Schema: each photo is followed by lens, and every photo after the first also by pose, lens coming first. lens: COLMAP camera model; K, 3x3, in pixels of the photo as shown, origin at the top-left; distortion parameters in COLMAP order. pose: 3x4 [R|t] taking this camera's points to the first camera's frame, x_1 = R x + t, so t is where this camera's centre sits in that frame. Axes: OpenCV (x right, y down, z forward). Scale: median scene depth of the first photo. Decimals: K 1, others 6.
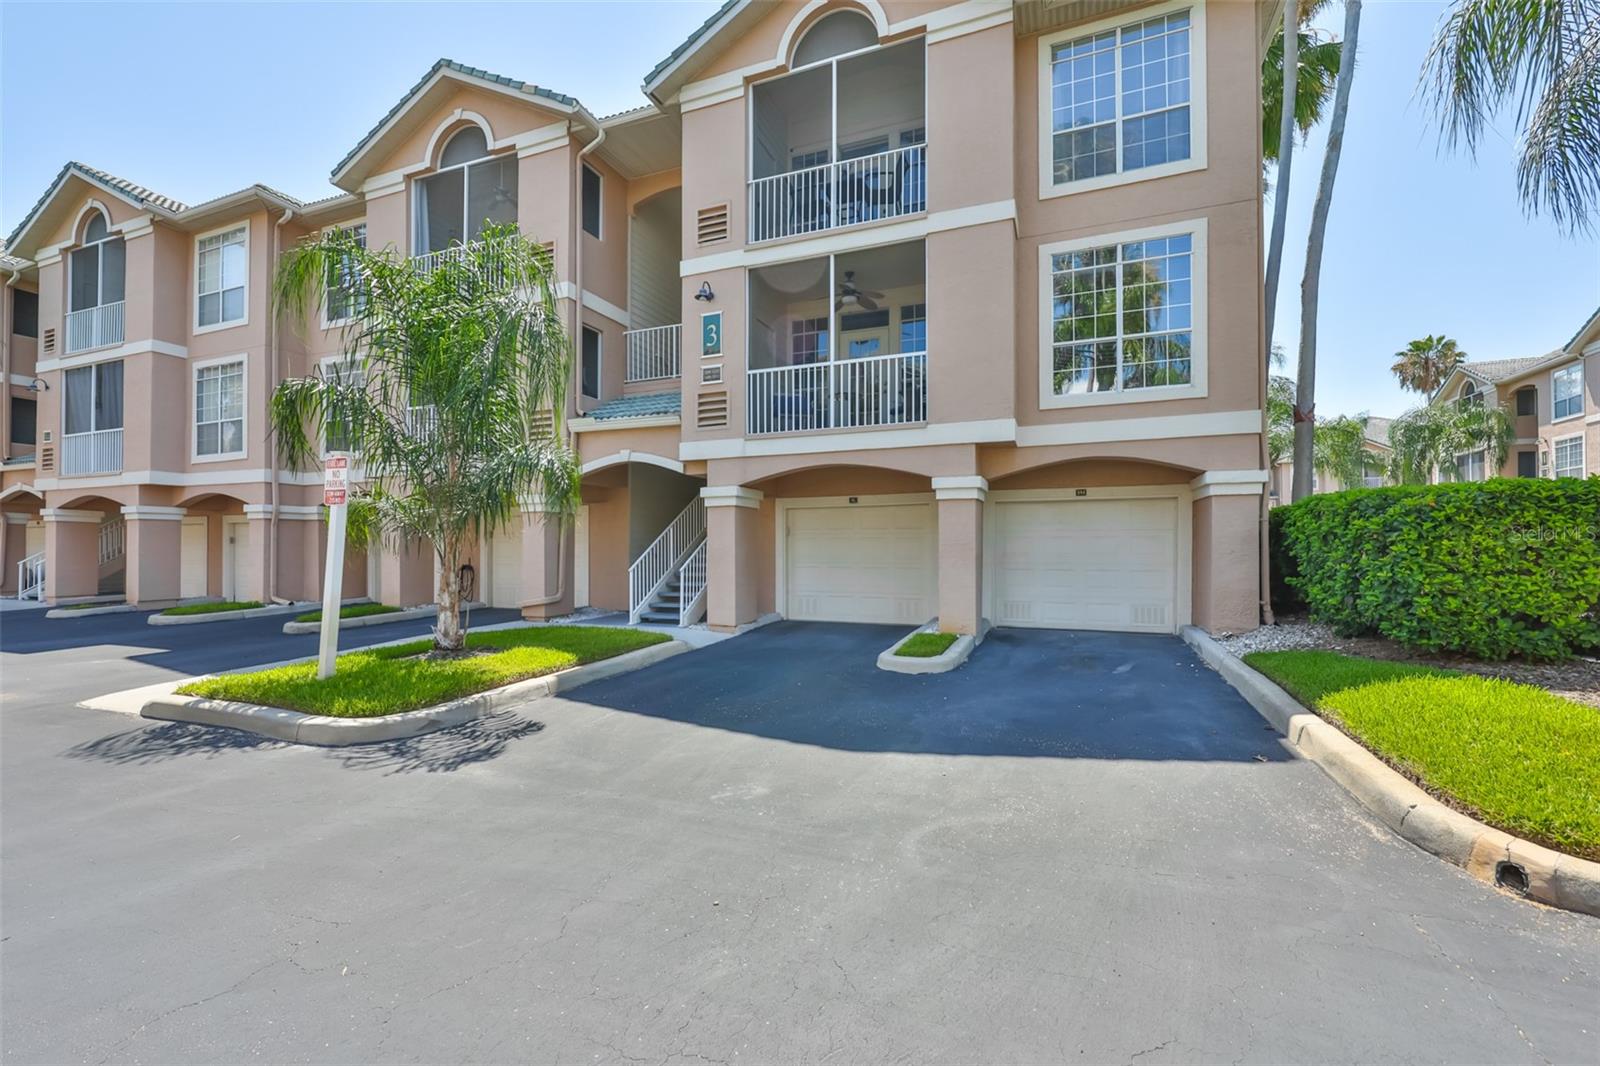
lens RADIAL K [[682.0, 0, 807.3], [0, 682.0, 534.2], [0, 0, 1]] dist [-0.000549, 0.000161]
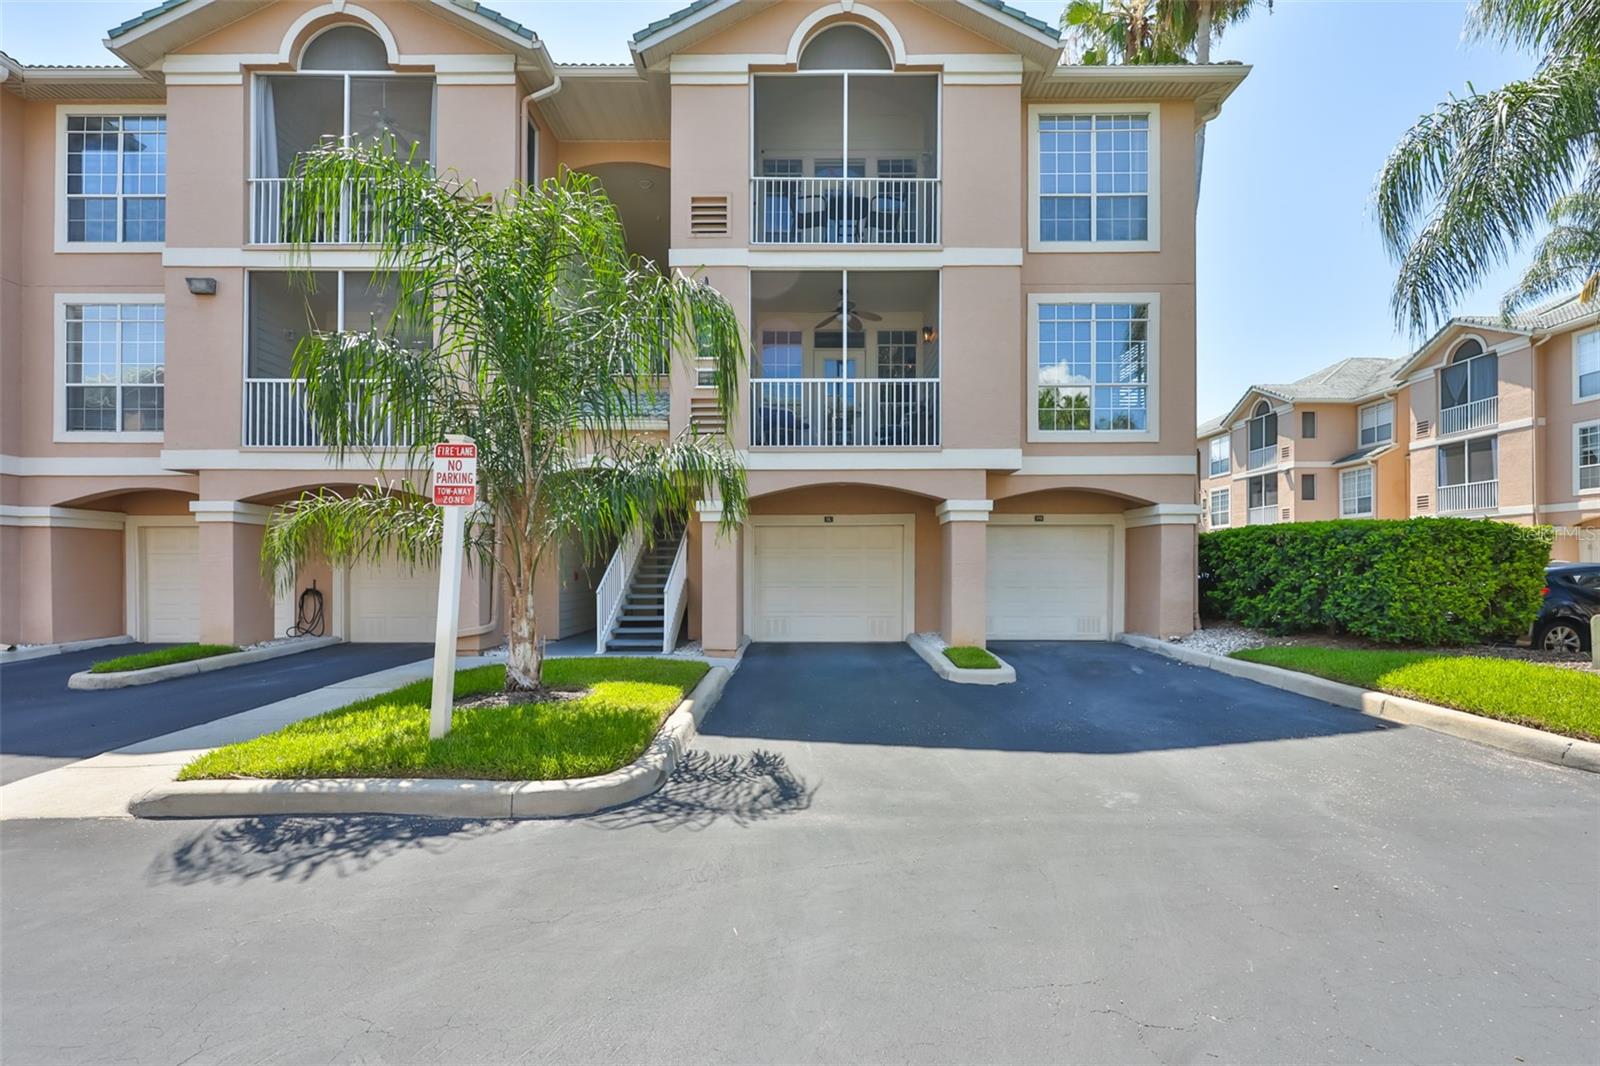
lens RADIAL K [[690.9, 0, 783.2], [0, 690.9, 564.0], [0, 0, 1]] dist [-0.001252, -0.000291]
pose [[0.927433, 0.005070, 0.373955, -0.423153], [-0.008487, 0.999936, 0.007493, 0.008953], [-0.373893, -0.010123, 0.927417, 0.101373]]
